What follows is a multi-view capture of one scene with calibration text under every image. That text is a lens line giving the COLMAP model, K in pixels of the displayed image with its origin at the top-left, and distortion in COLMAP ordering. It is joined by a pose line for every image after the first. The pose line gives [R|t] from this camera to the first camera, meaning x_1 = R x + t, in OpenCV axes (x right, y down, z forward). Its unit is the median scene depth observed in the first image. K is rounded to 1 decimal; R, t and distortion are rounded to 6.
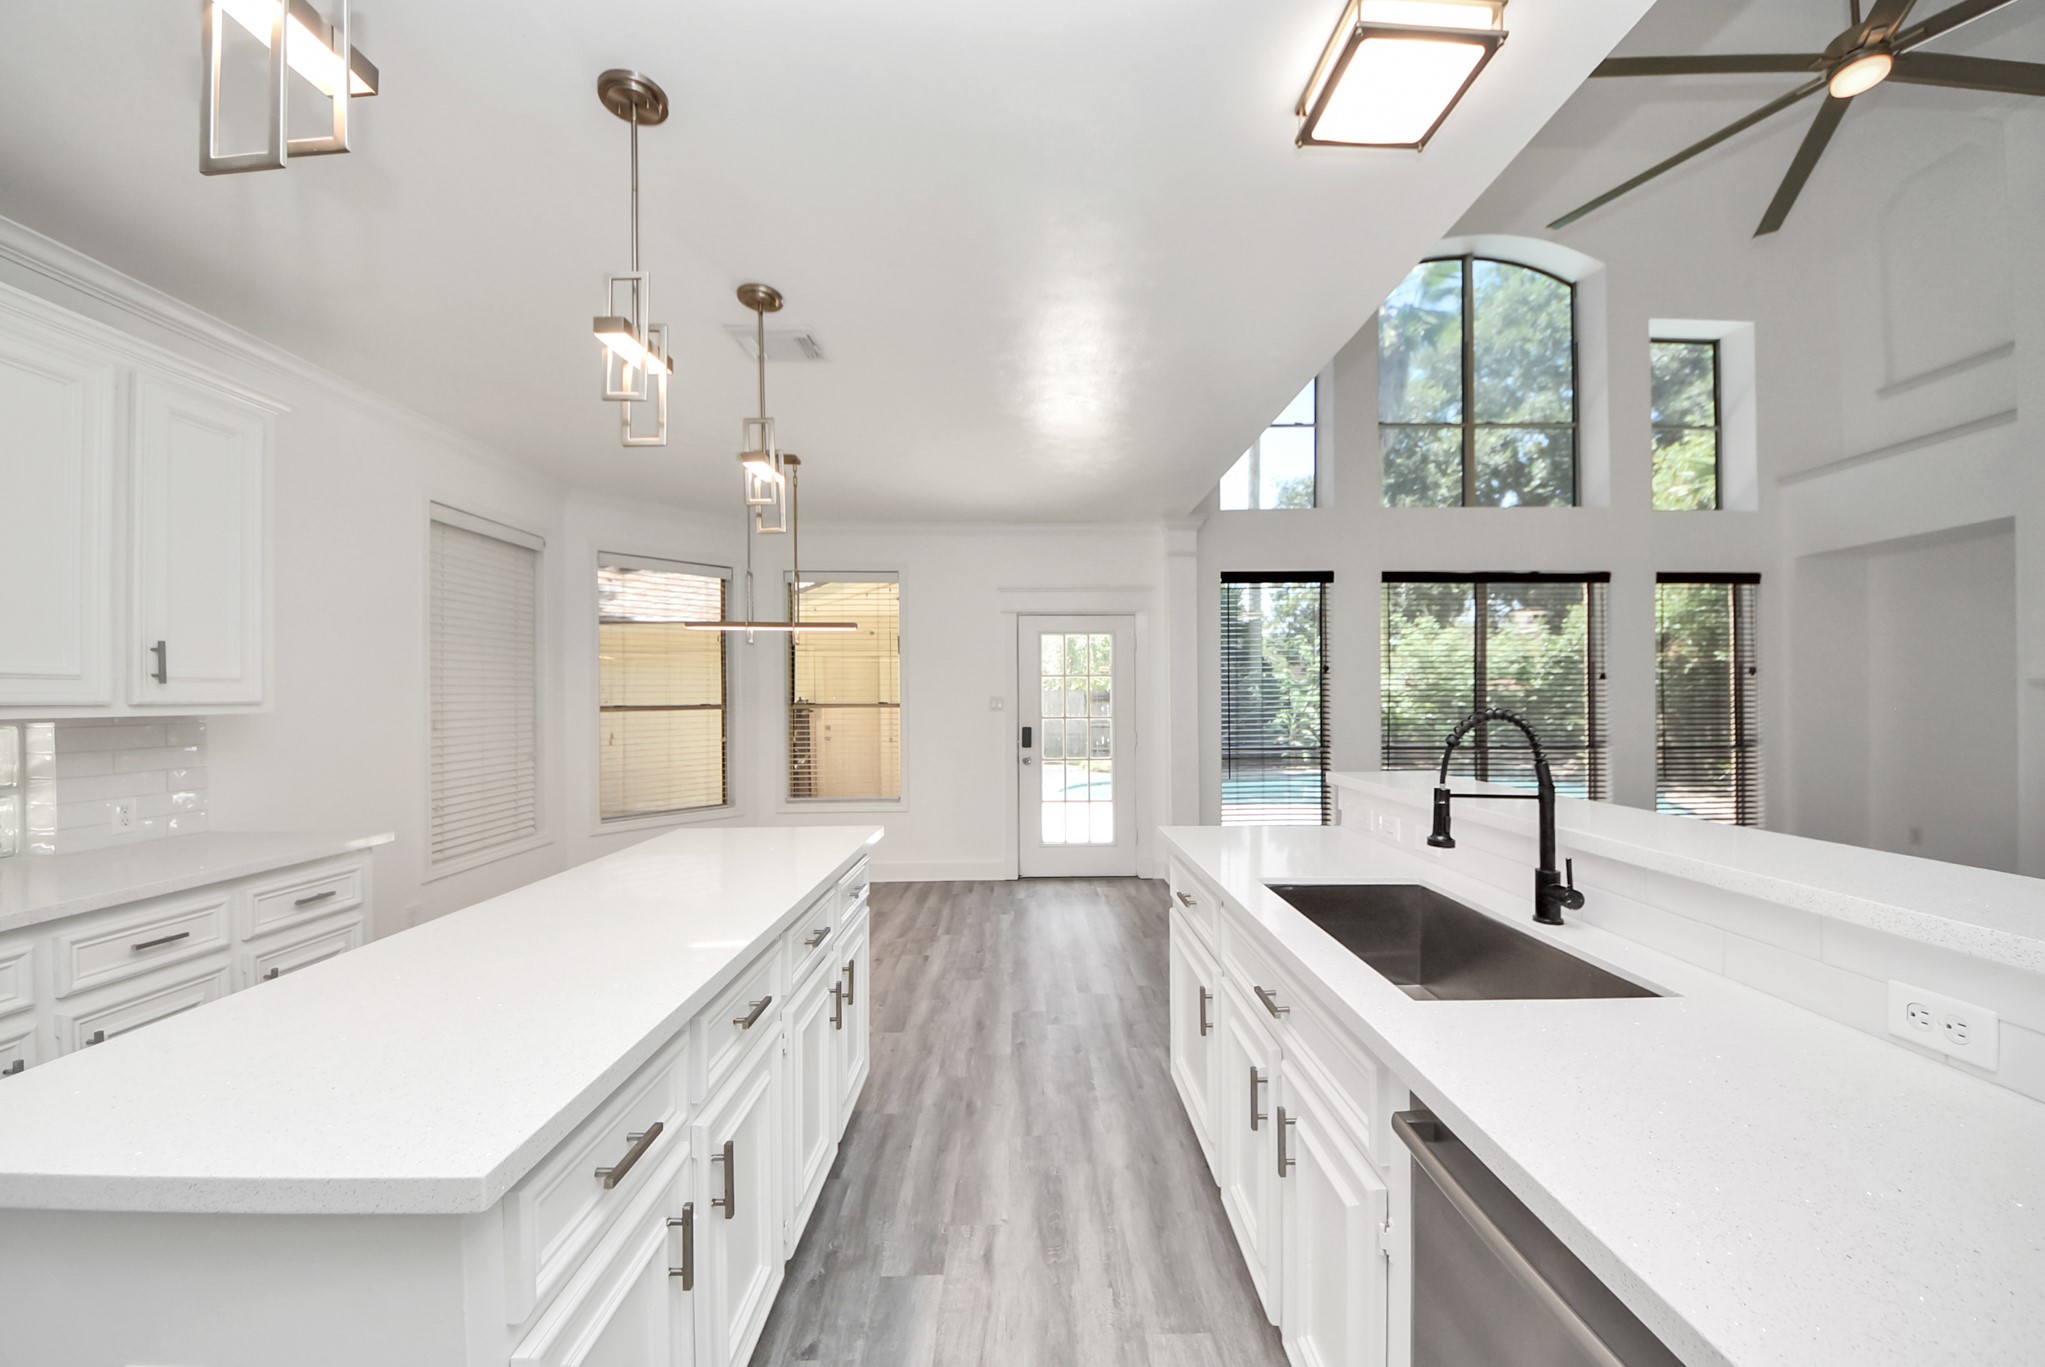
lens RADIAL K [[733.0, 0, 1038.3], [0, 733.0, 692.8], [0, 0, 1]] dist [0.051985, -0.033312]
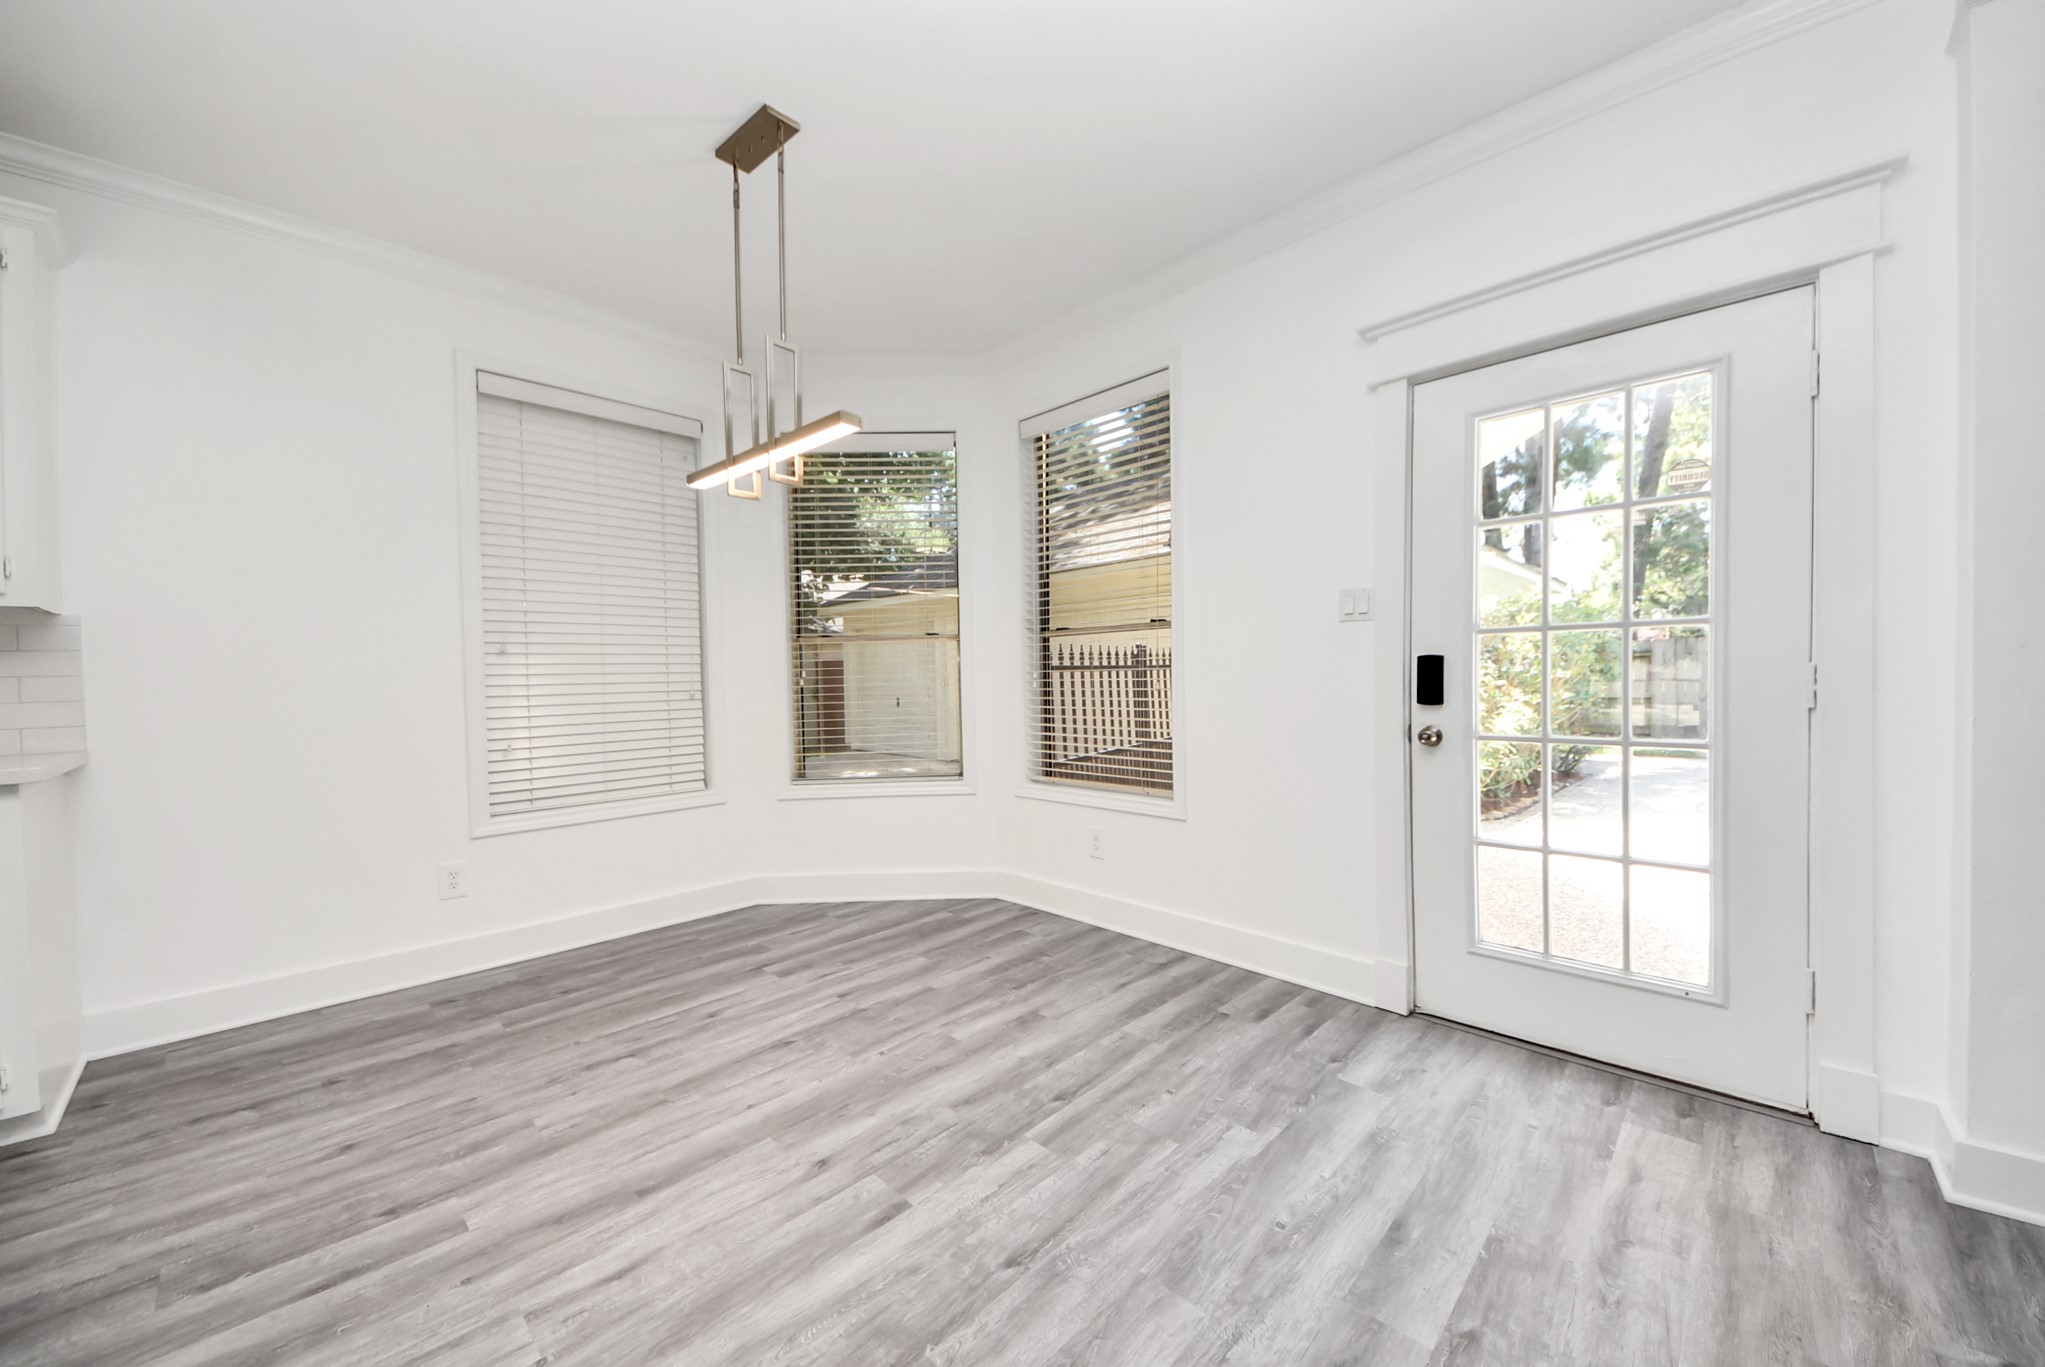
lens RADIAL K [[733.0, 0, 1038.3], [0, 733.0, 692.8], [0, 0, 1]] dist [0.051985, -0.033312]
pose [[0.702640, 0.007705, -0.711503, 0.142929], [0.016300, 0.999505, 0.026920, 0.060256], [0.711358, -0.030513, 0.702167, 0.626387]]
